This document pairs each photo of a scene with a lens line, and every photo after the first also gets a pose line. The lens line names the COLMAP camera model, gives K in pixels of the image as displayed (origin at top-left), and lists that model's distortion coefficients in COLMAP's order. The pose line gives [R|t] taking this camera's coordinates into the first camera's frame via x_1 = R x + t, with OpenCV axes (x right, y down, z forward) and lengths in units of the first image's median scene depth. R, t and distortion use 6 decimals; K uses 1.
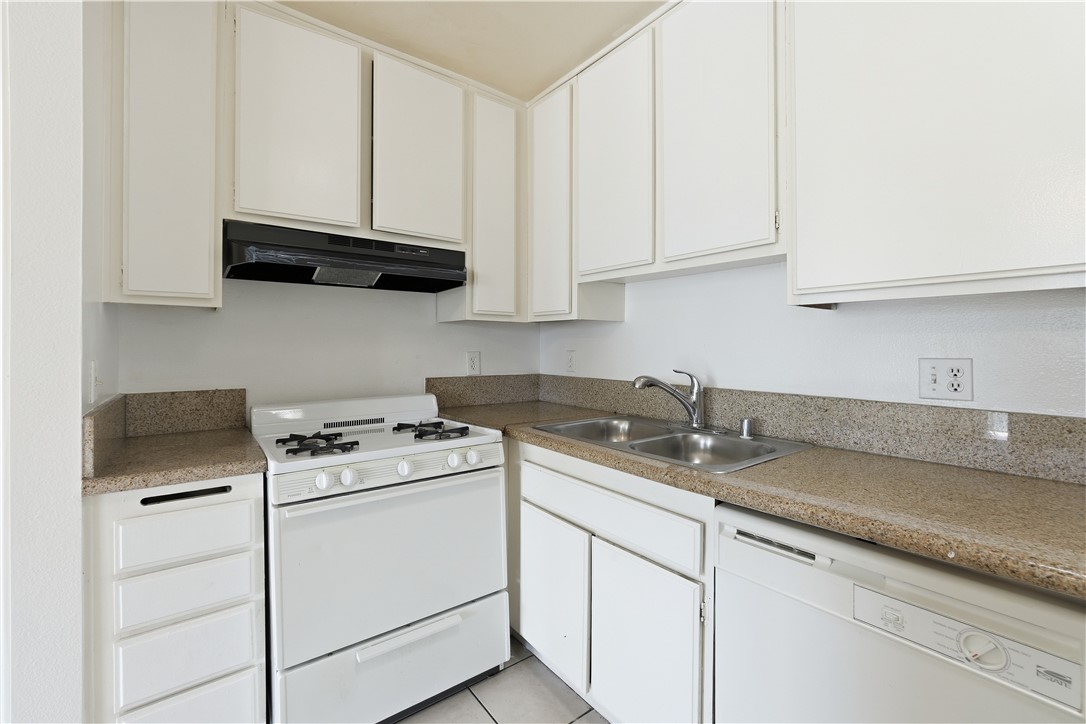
lens RADIAL K [[467.1, 0, 536.3], [0, 467.1, 346.0], [0, 0, 1]] dist [-0.039183, 0.013874]
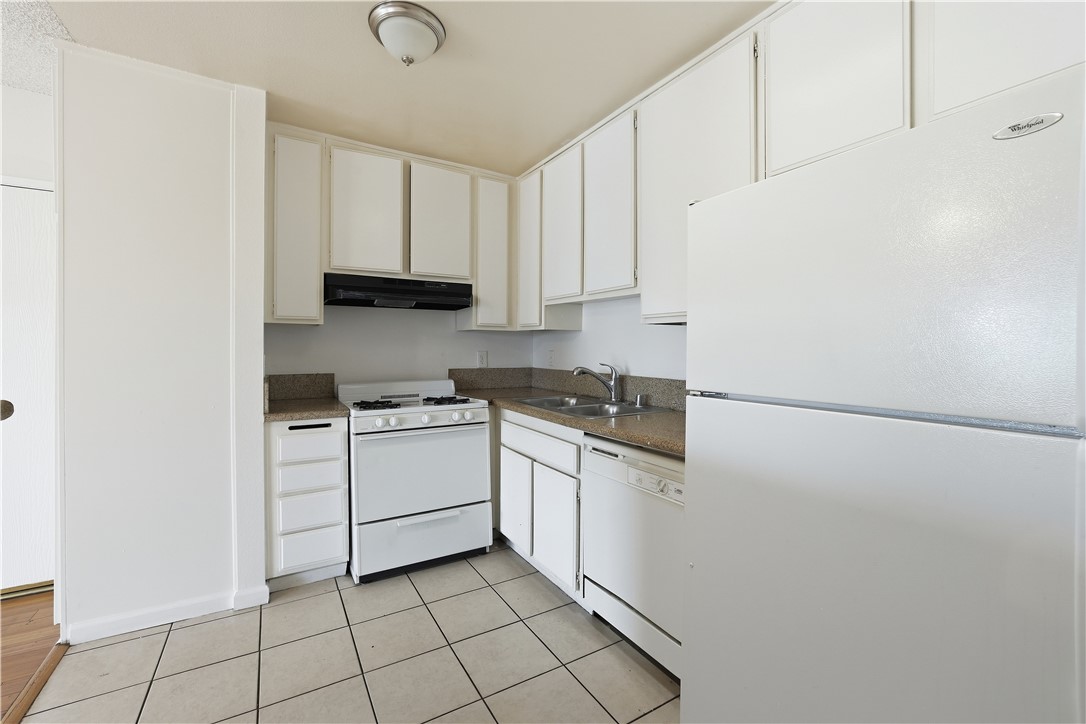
lens RADIAL K [[467.1, 0, 537.5], [0, 467.1, 350.5], [0, 0, 1]] dist [-0.039183, 0.013874]
pose [[0.993833, 0.003479, -0.110831, 0.285604], [-0.002540, 0.999960, 0.008619, -0.003707], [0.110857, -0.008284, 0.993802, -0.595404]]
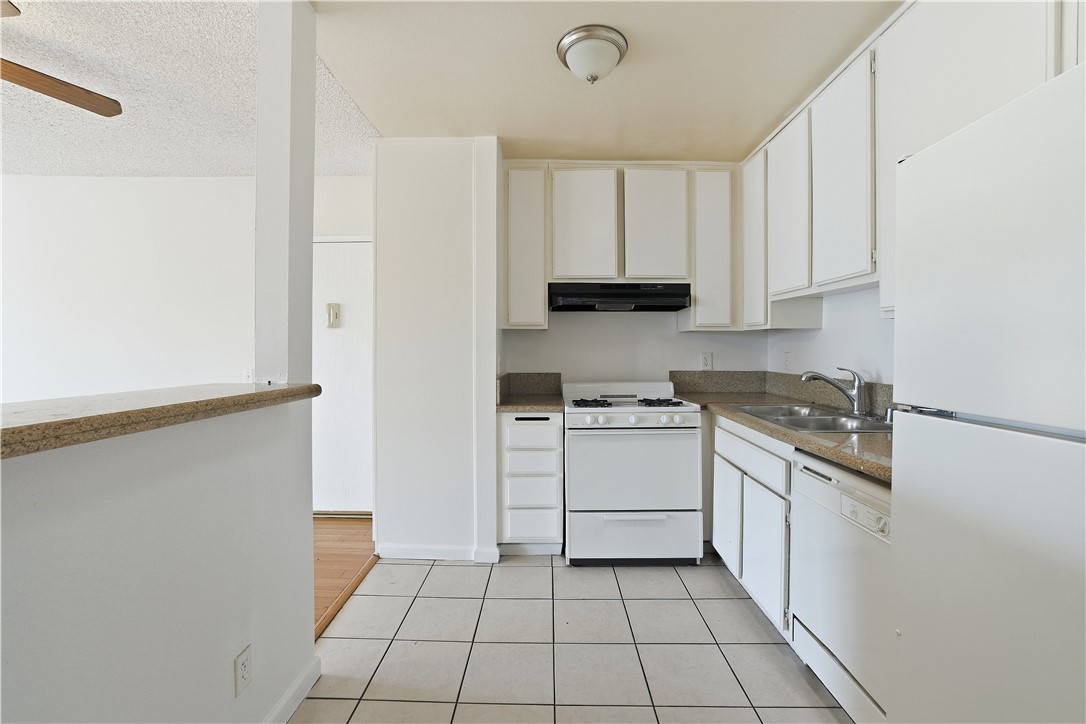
lens RADIAL K [[467.1, 0, 534.4], [0, 467.1, 352.3], [0, 0, 1]] dist [-0.039183, 0.013874]
pose [[0.782426, 0.003253, -0.622735, 0.469172], [0.003042, 0.999954, 0.009046, -0.004813], [0.622736, -0.008972, 0.782381, -0.541669]]
